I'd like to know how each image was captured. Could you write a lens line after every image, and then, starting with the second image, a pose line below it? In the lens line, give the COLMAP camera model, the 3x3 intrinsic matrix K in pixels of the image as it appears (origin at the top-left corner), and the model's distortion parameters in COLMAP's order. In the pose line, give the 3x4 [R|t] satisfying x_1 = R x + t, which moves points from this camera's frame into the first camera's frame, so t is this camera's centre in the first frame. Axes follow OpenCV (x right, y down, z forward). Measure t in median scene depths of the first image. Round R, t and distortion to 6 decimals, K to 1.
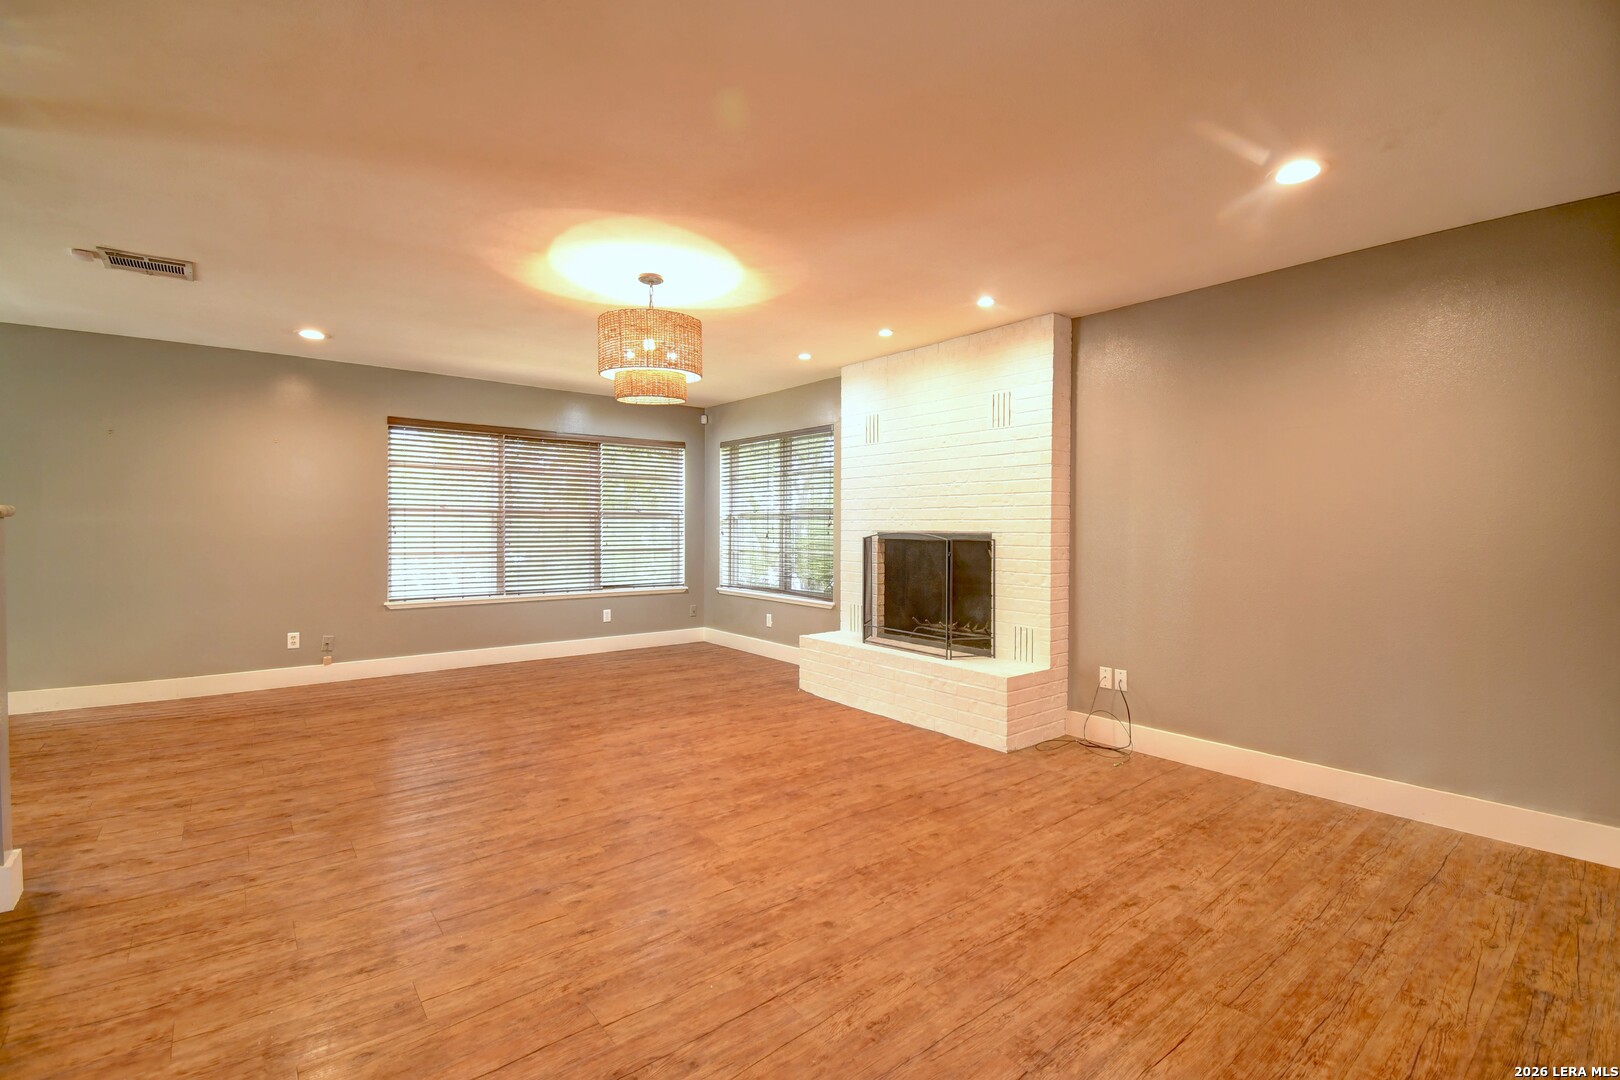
lens RADIAL K [[714.1, 0, 806.1], [0, 714.1, 535.1], [0, 0, 1]] dist [0.014418, -0.021564]
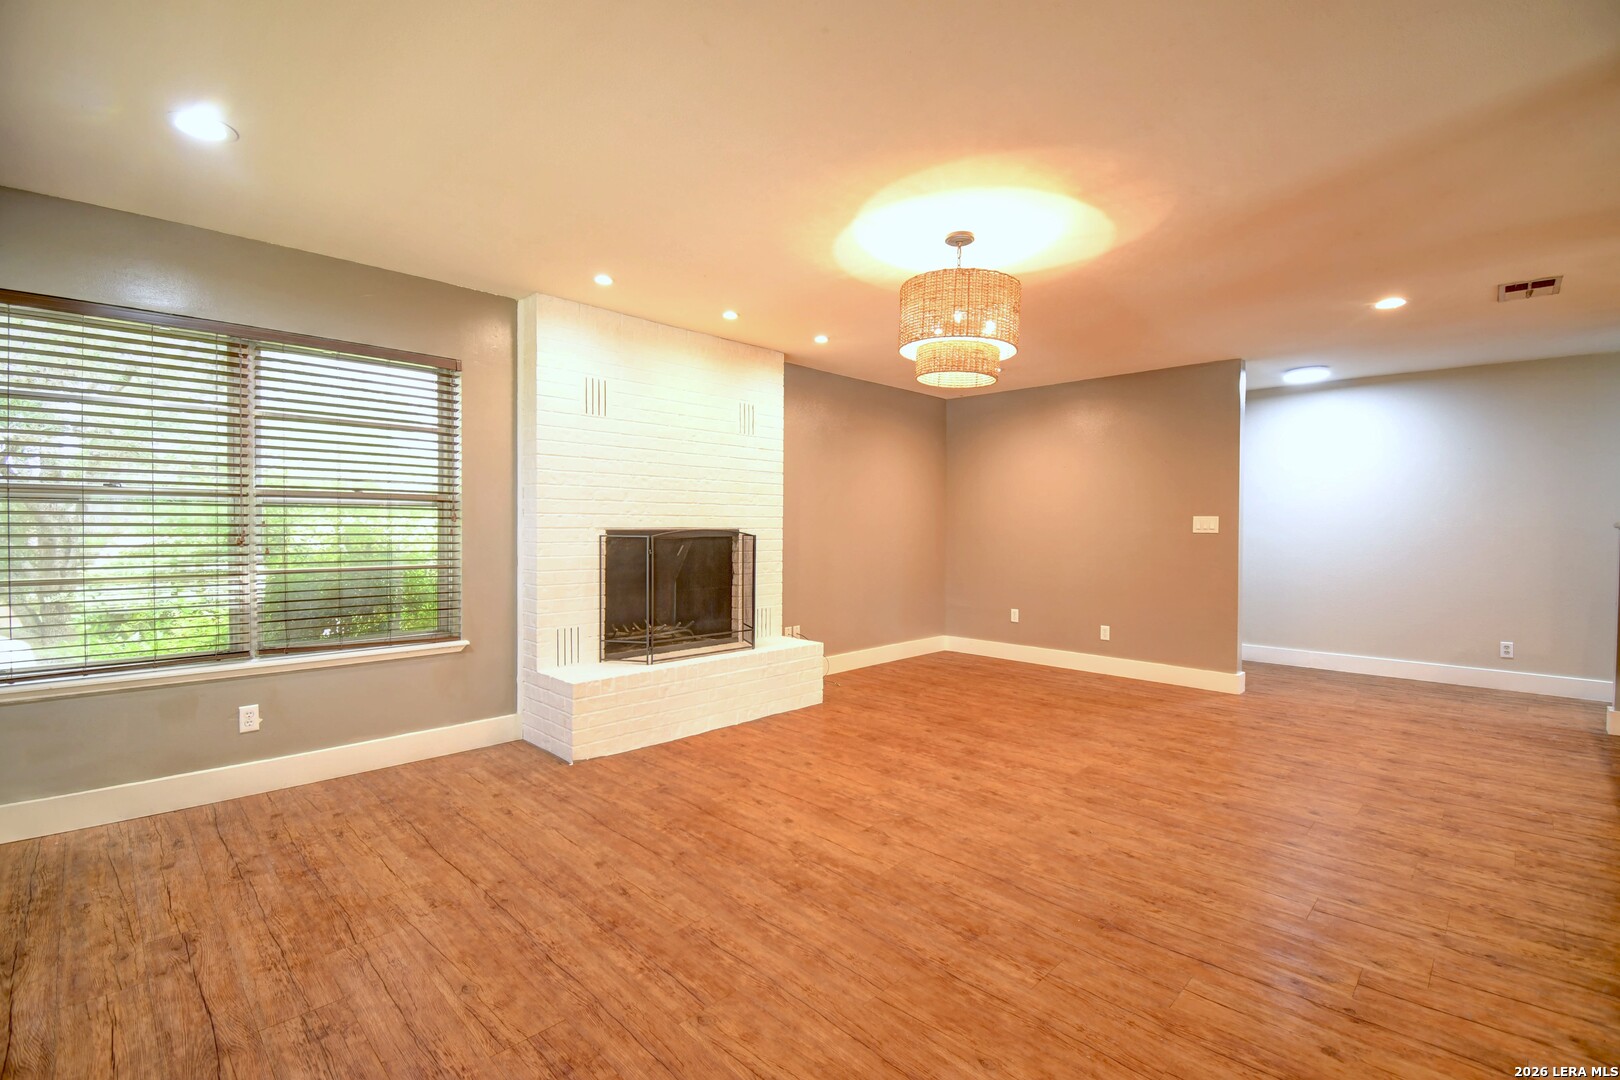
lens RADIAL K [[714.1, 0, 807.3], [0, 714.1, 538.7], [0, 0, 1]] dist [0.014418, -0.021564]
pose [[-0.111320, -0.028847, 0.993366, -1.174397], [0.003605, 0.999560, 0.029431, -0.027205], [-0.993778, 0.006858, -0.111167, 1.419104]]
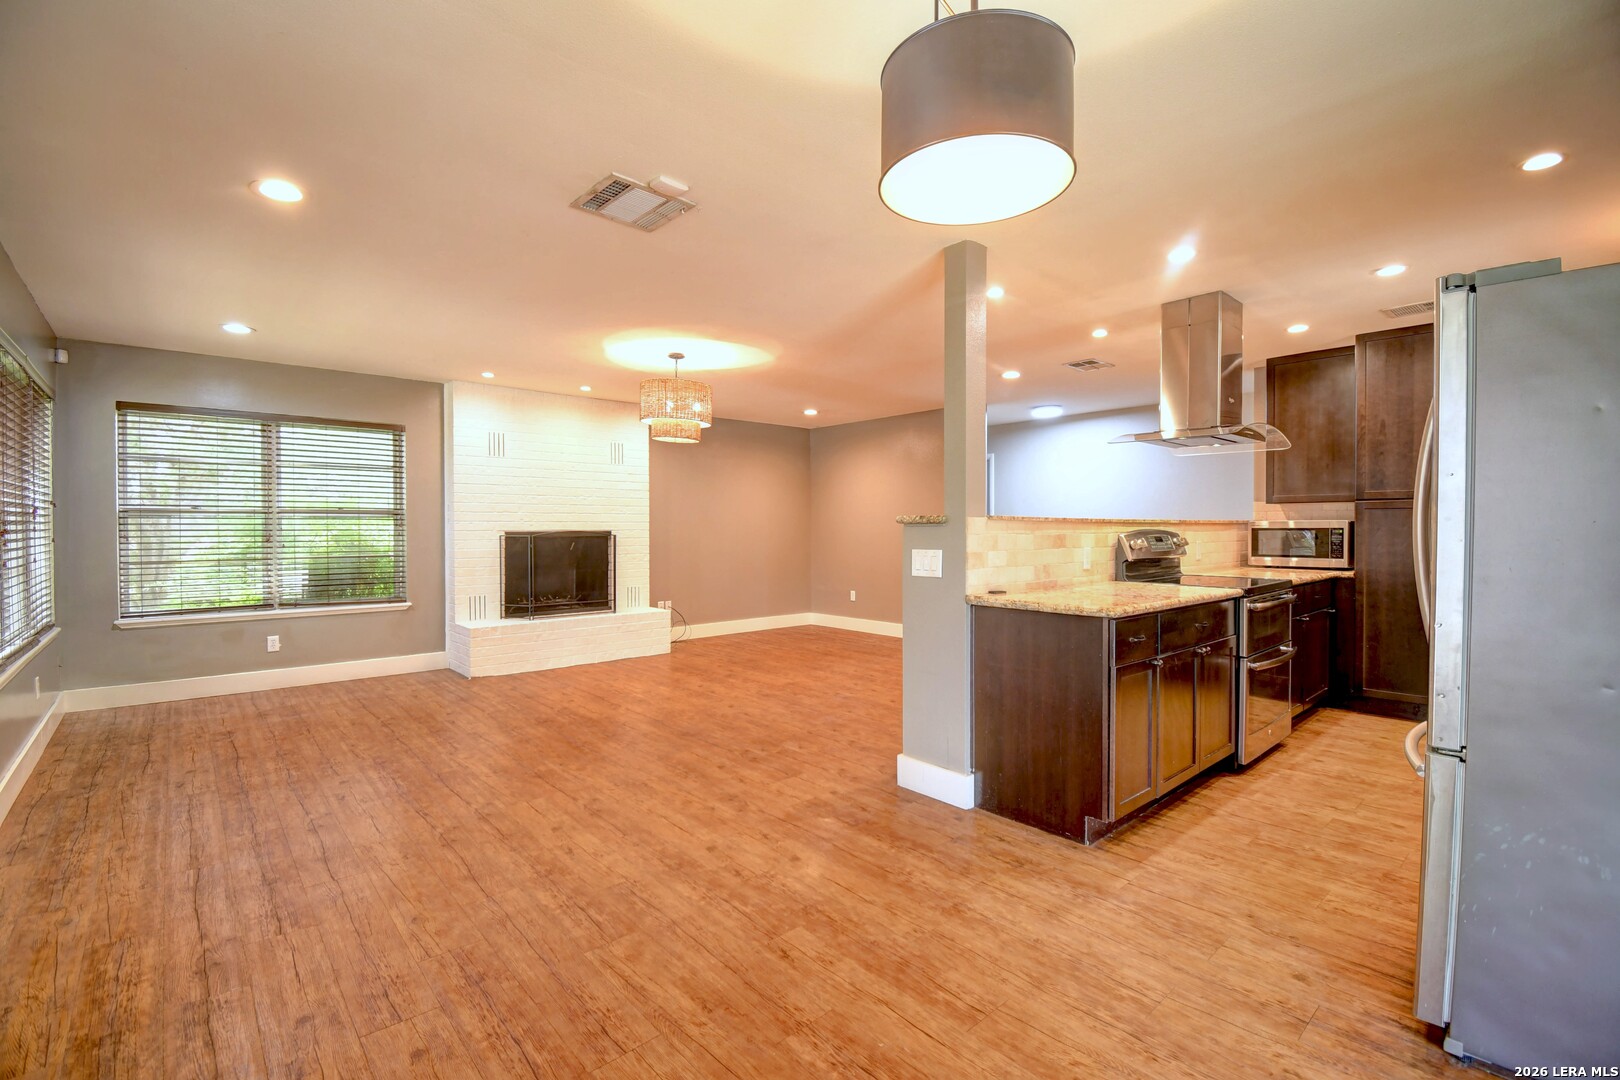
lens RADIAL K [[714.1, 0, 807.8], [0, 714.1, 534.2], [0, 0, 1]] dist [0.014418, -0.021564]
pose [[-0.046246, -0.017553, 0.998776, -1.851979], [0.012665, 0.999755, 0.018156, -0.024491], [-0.998850, 0.013489, -0.046013, 0.893188]]
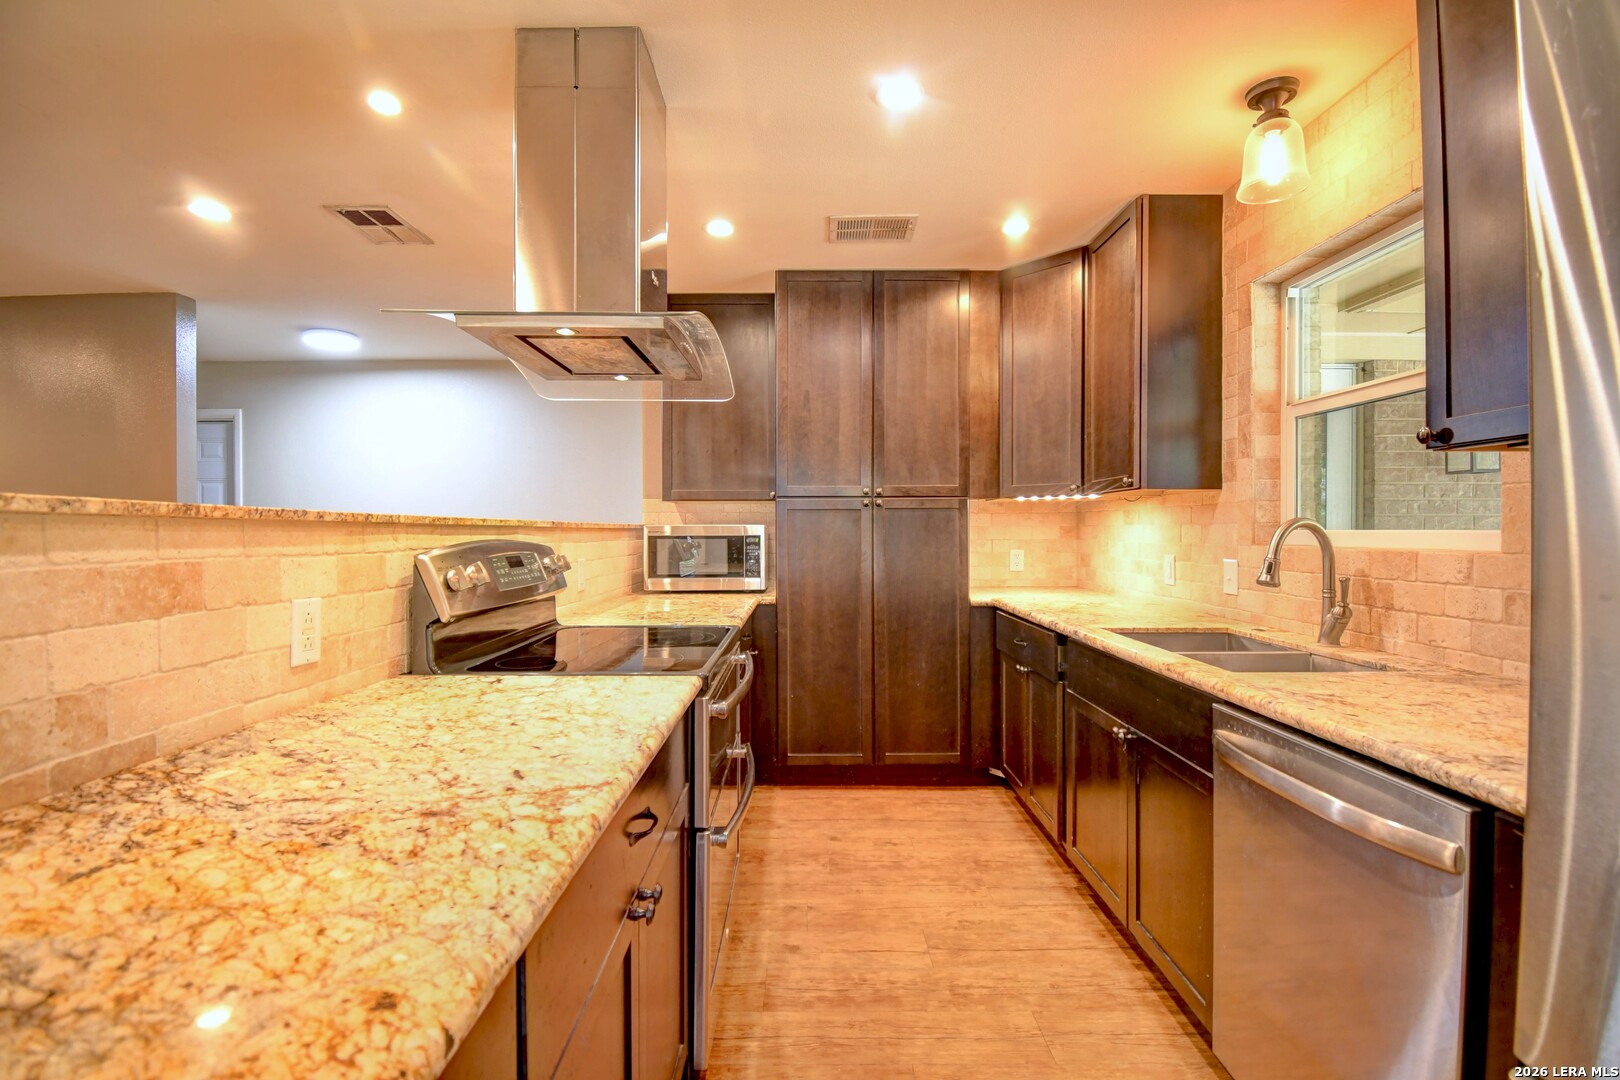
lens RADIAL K [[714.1, 0, 812.2], [0, 714.1, 536.4], [0, 0, 1]] dist [0.014418, -0.021564]
pose [[-0.783011, -0.011636, 0.621899, -1.172570], [0.001330, 0.999791, 0.020382, -0.017269], [-0.622006, 0.016786, -0.782833, 0.522248]]
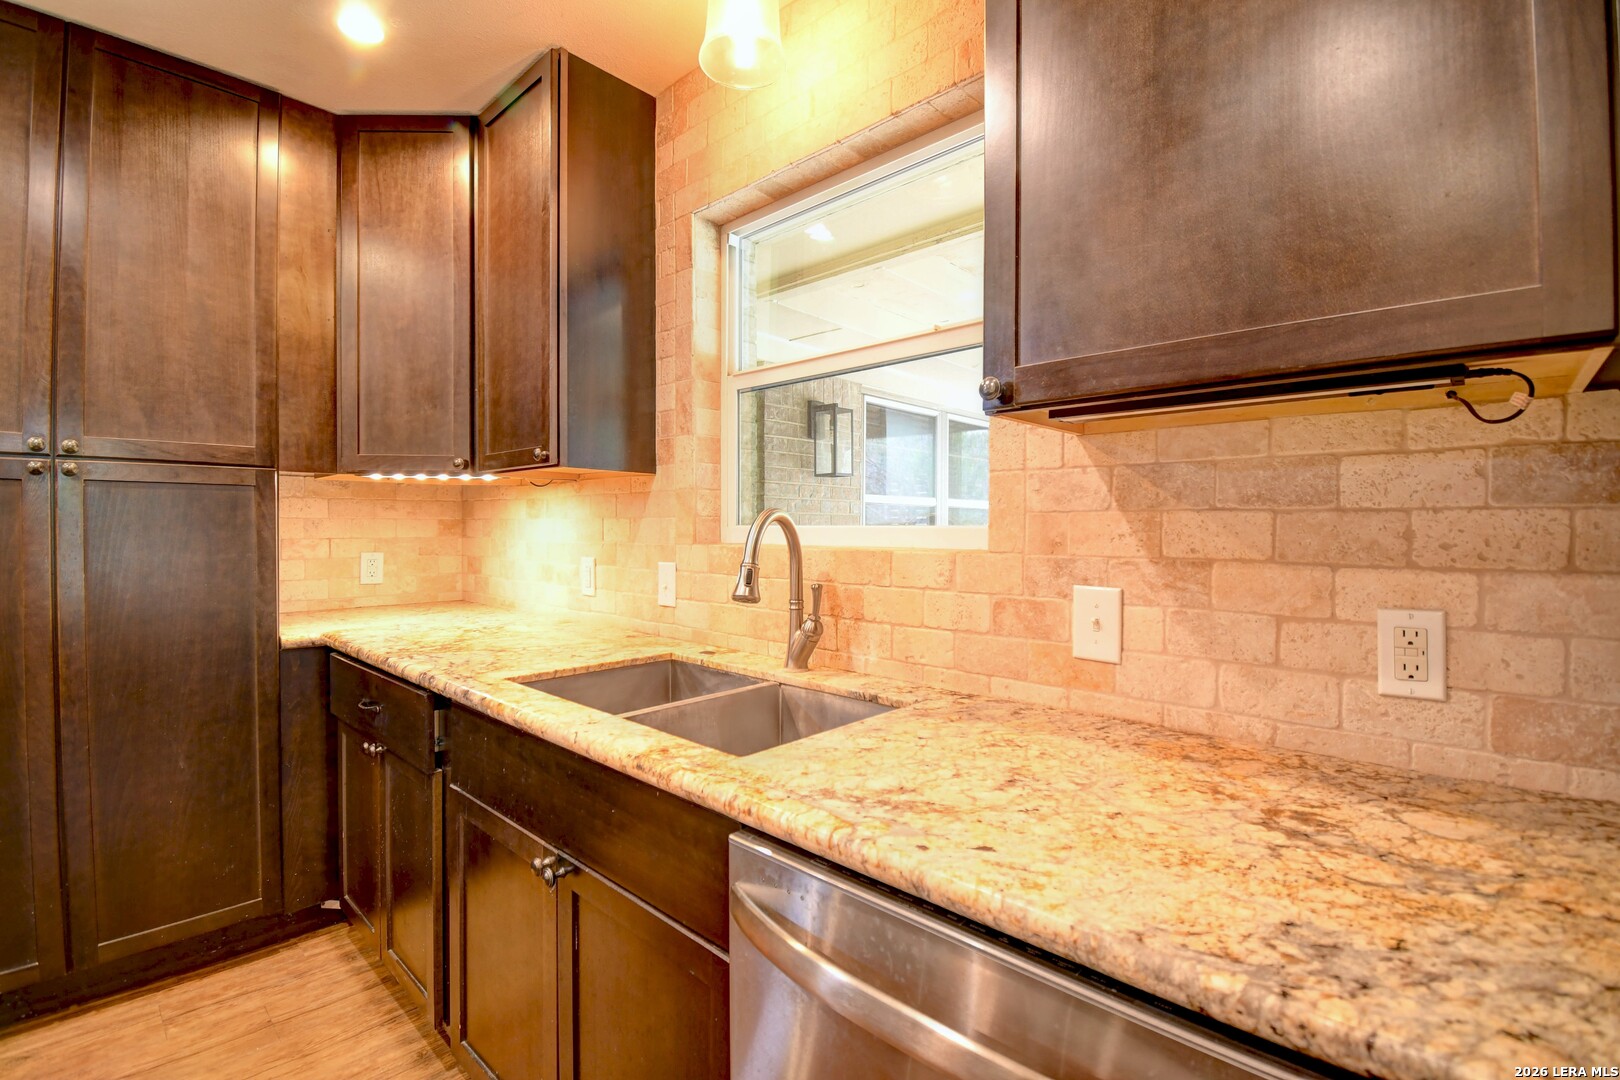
lens RADIAL K [[714.1, 0, 804.2], [0, 714.1, 537.1], [0, 0, 1]] dist [0.014418, -0.021564]
pose [[-0.990958, -0.010151, -0.133790, -1.076052], [-0.012888, 0.999725, 0.019603, -0.010732], [0.133555, 0.021150, -0.990816, 0.244473]]
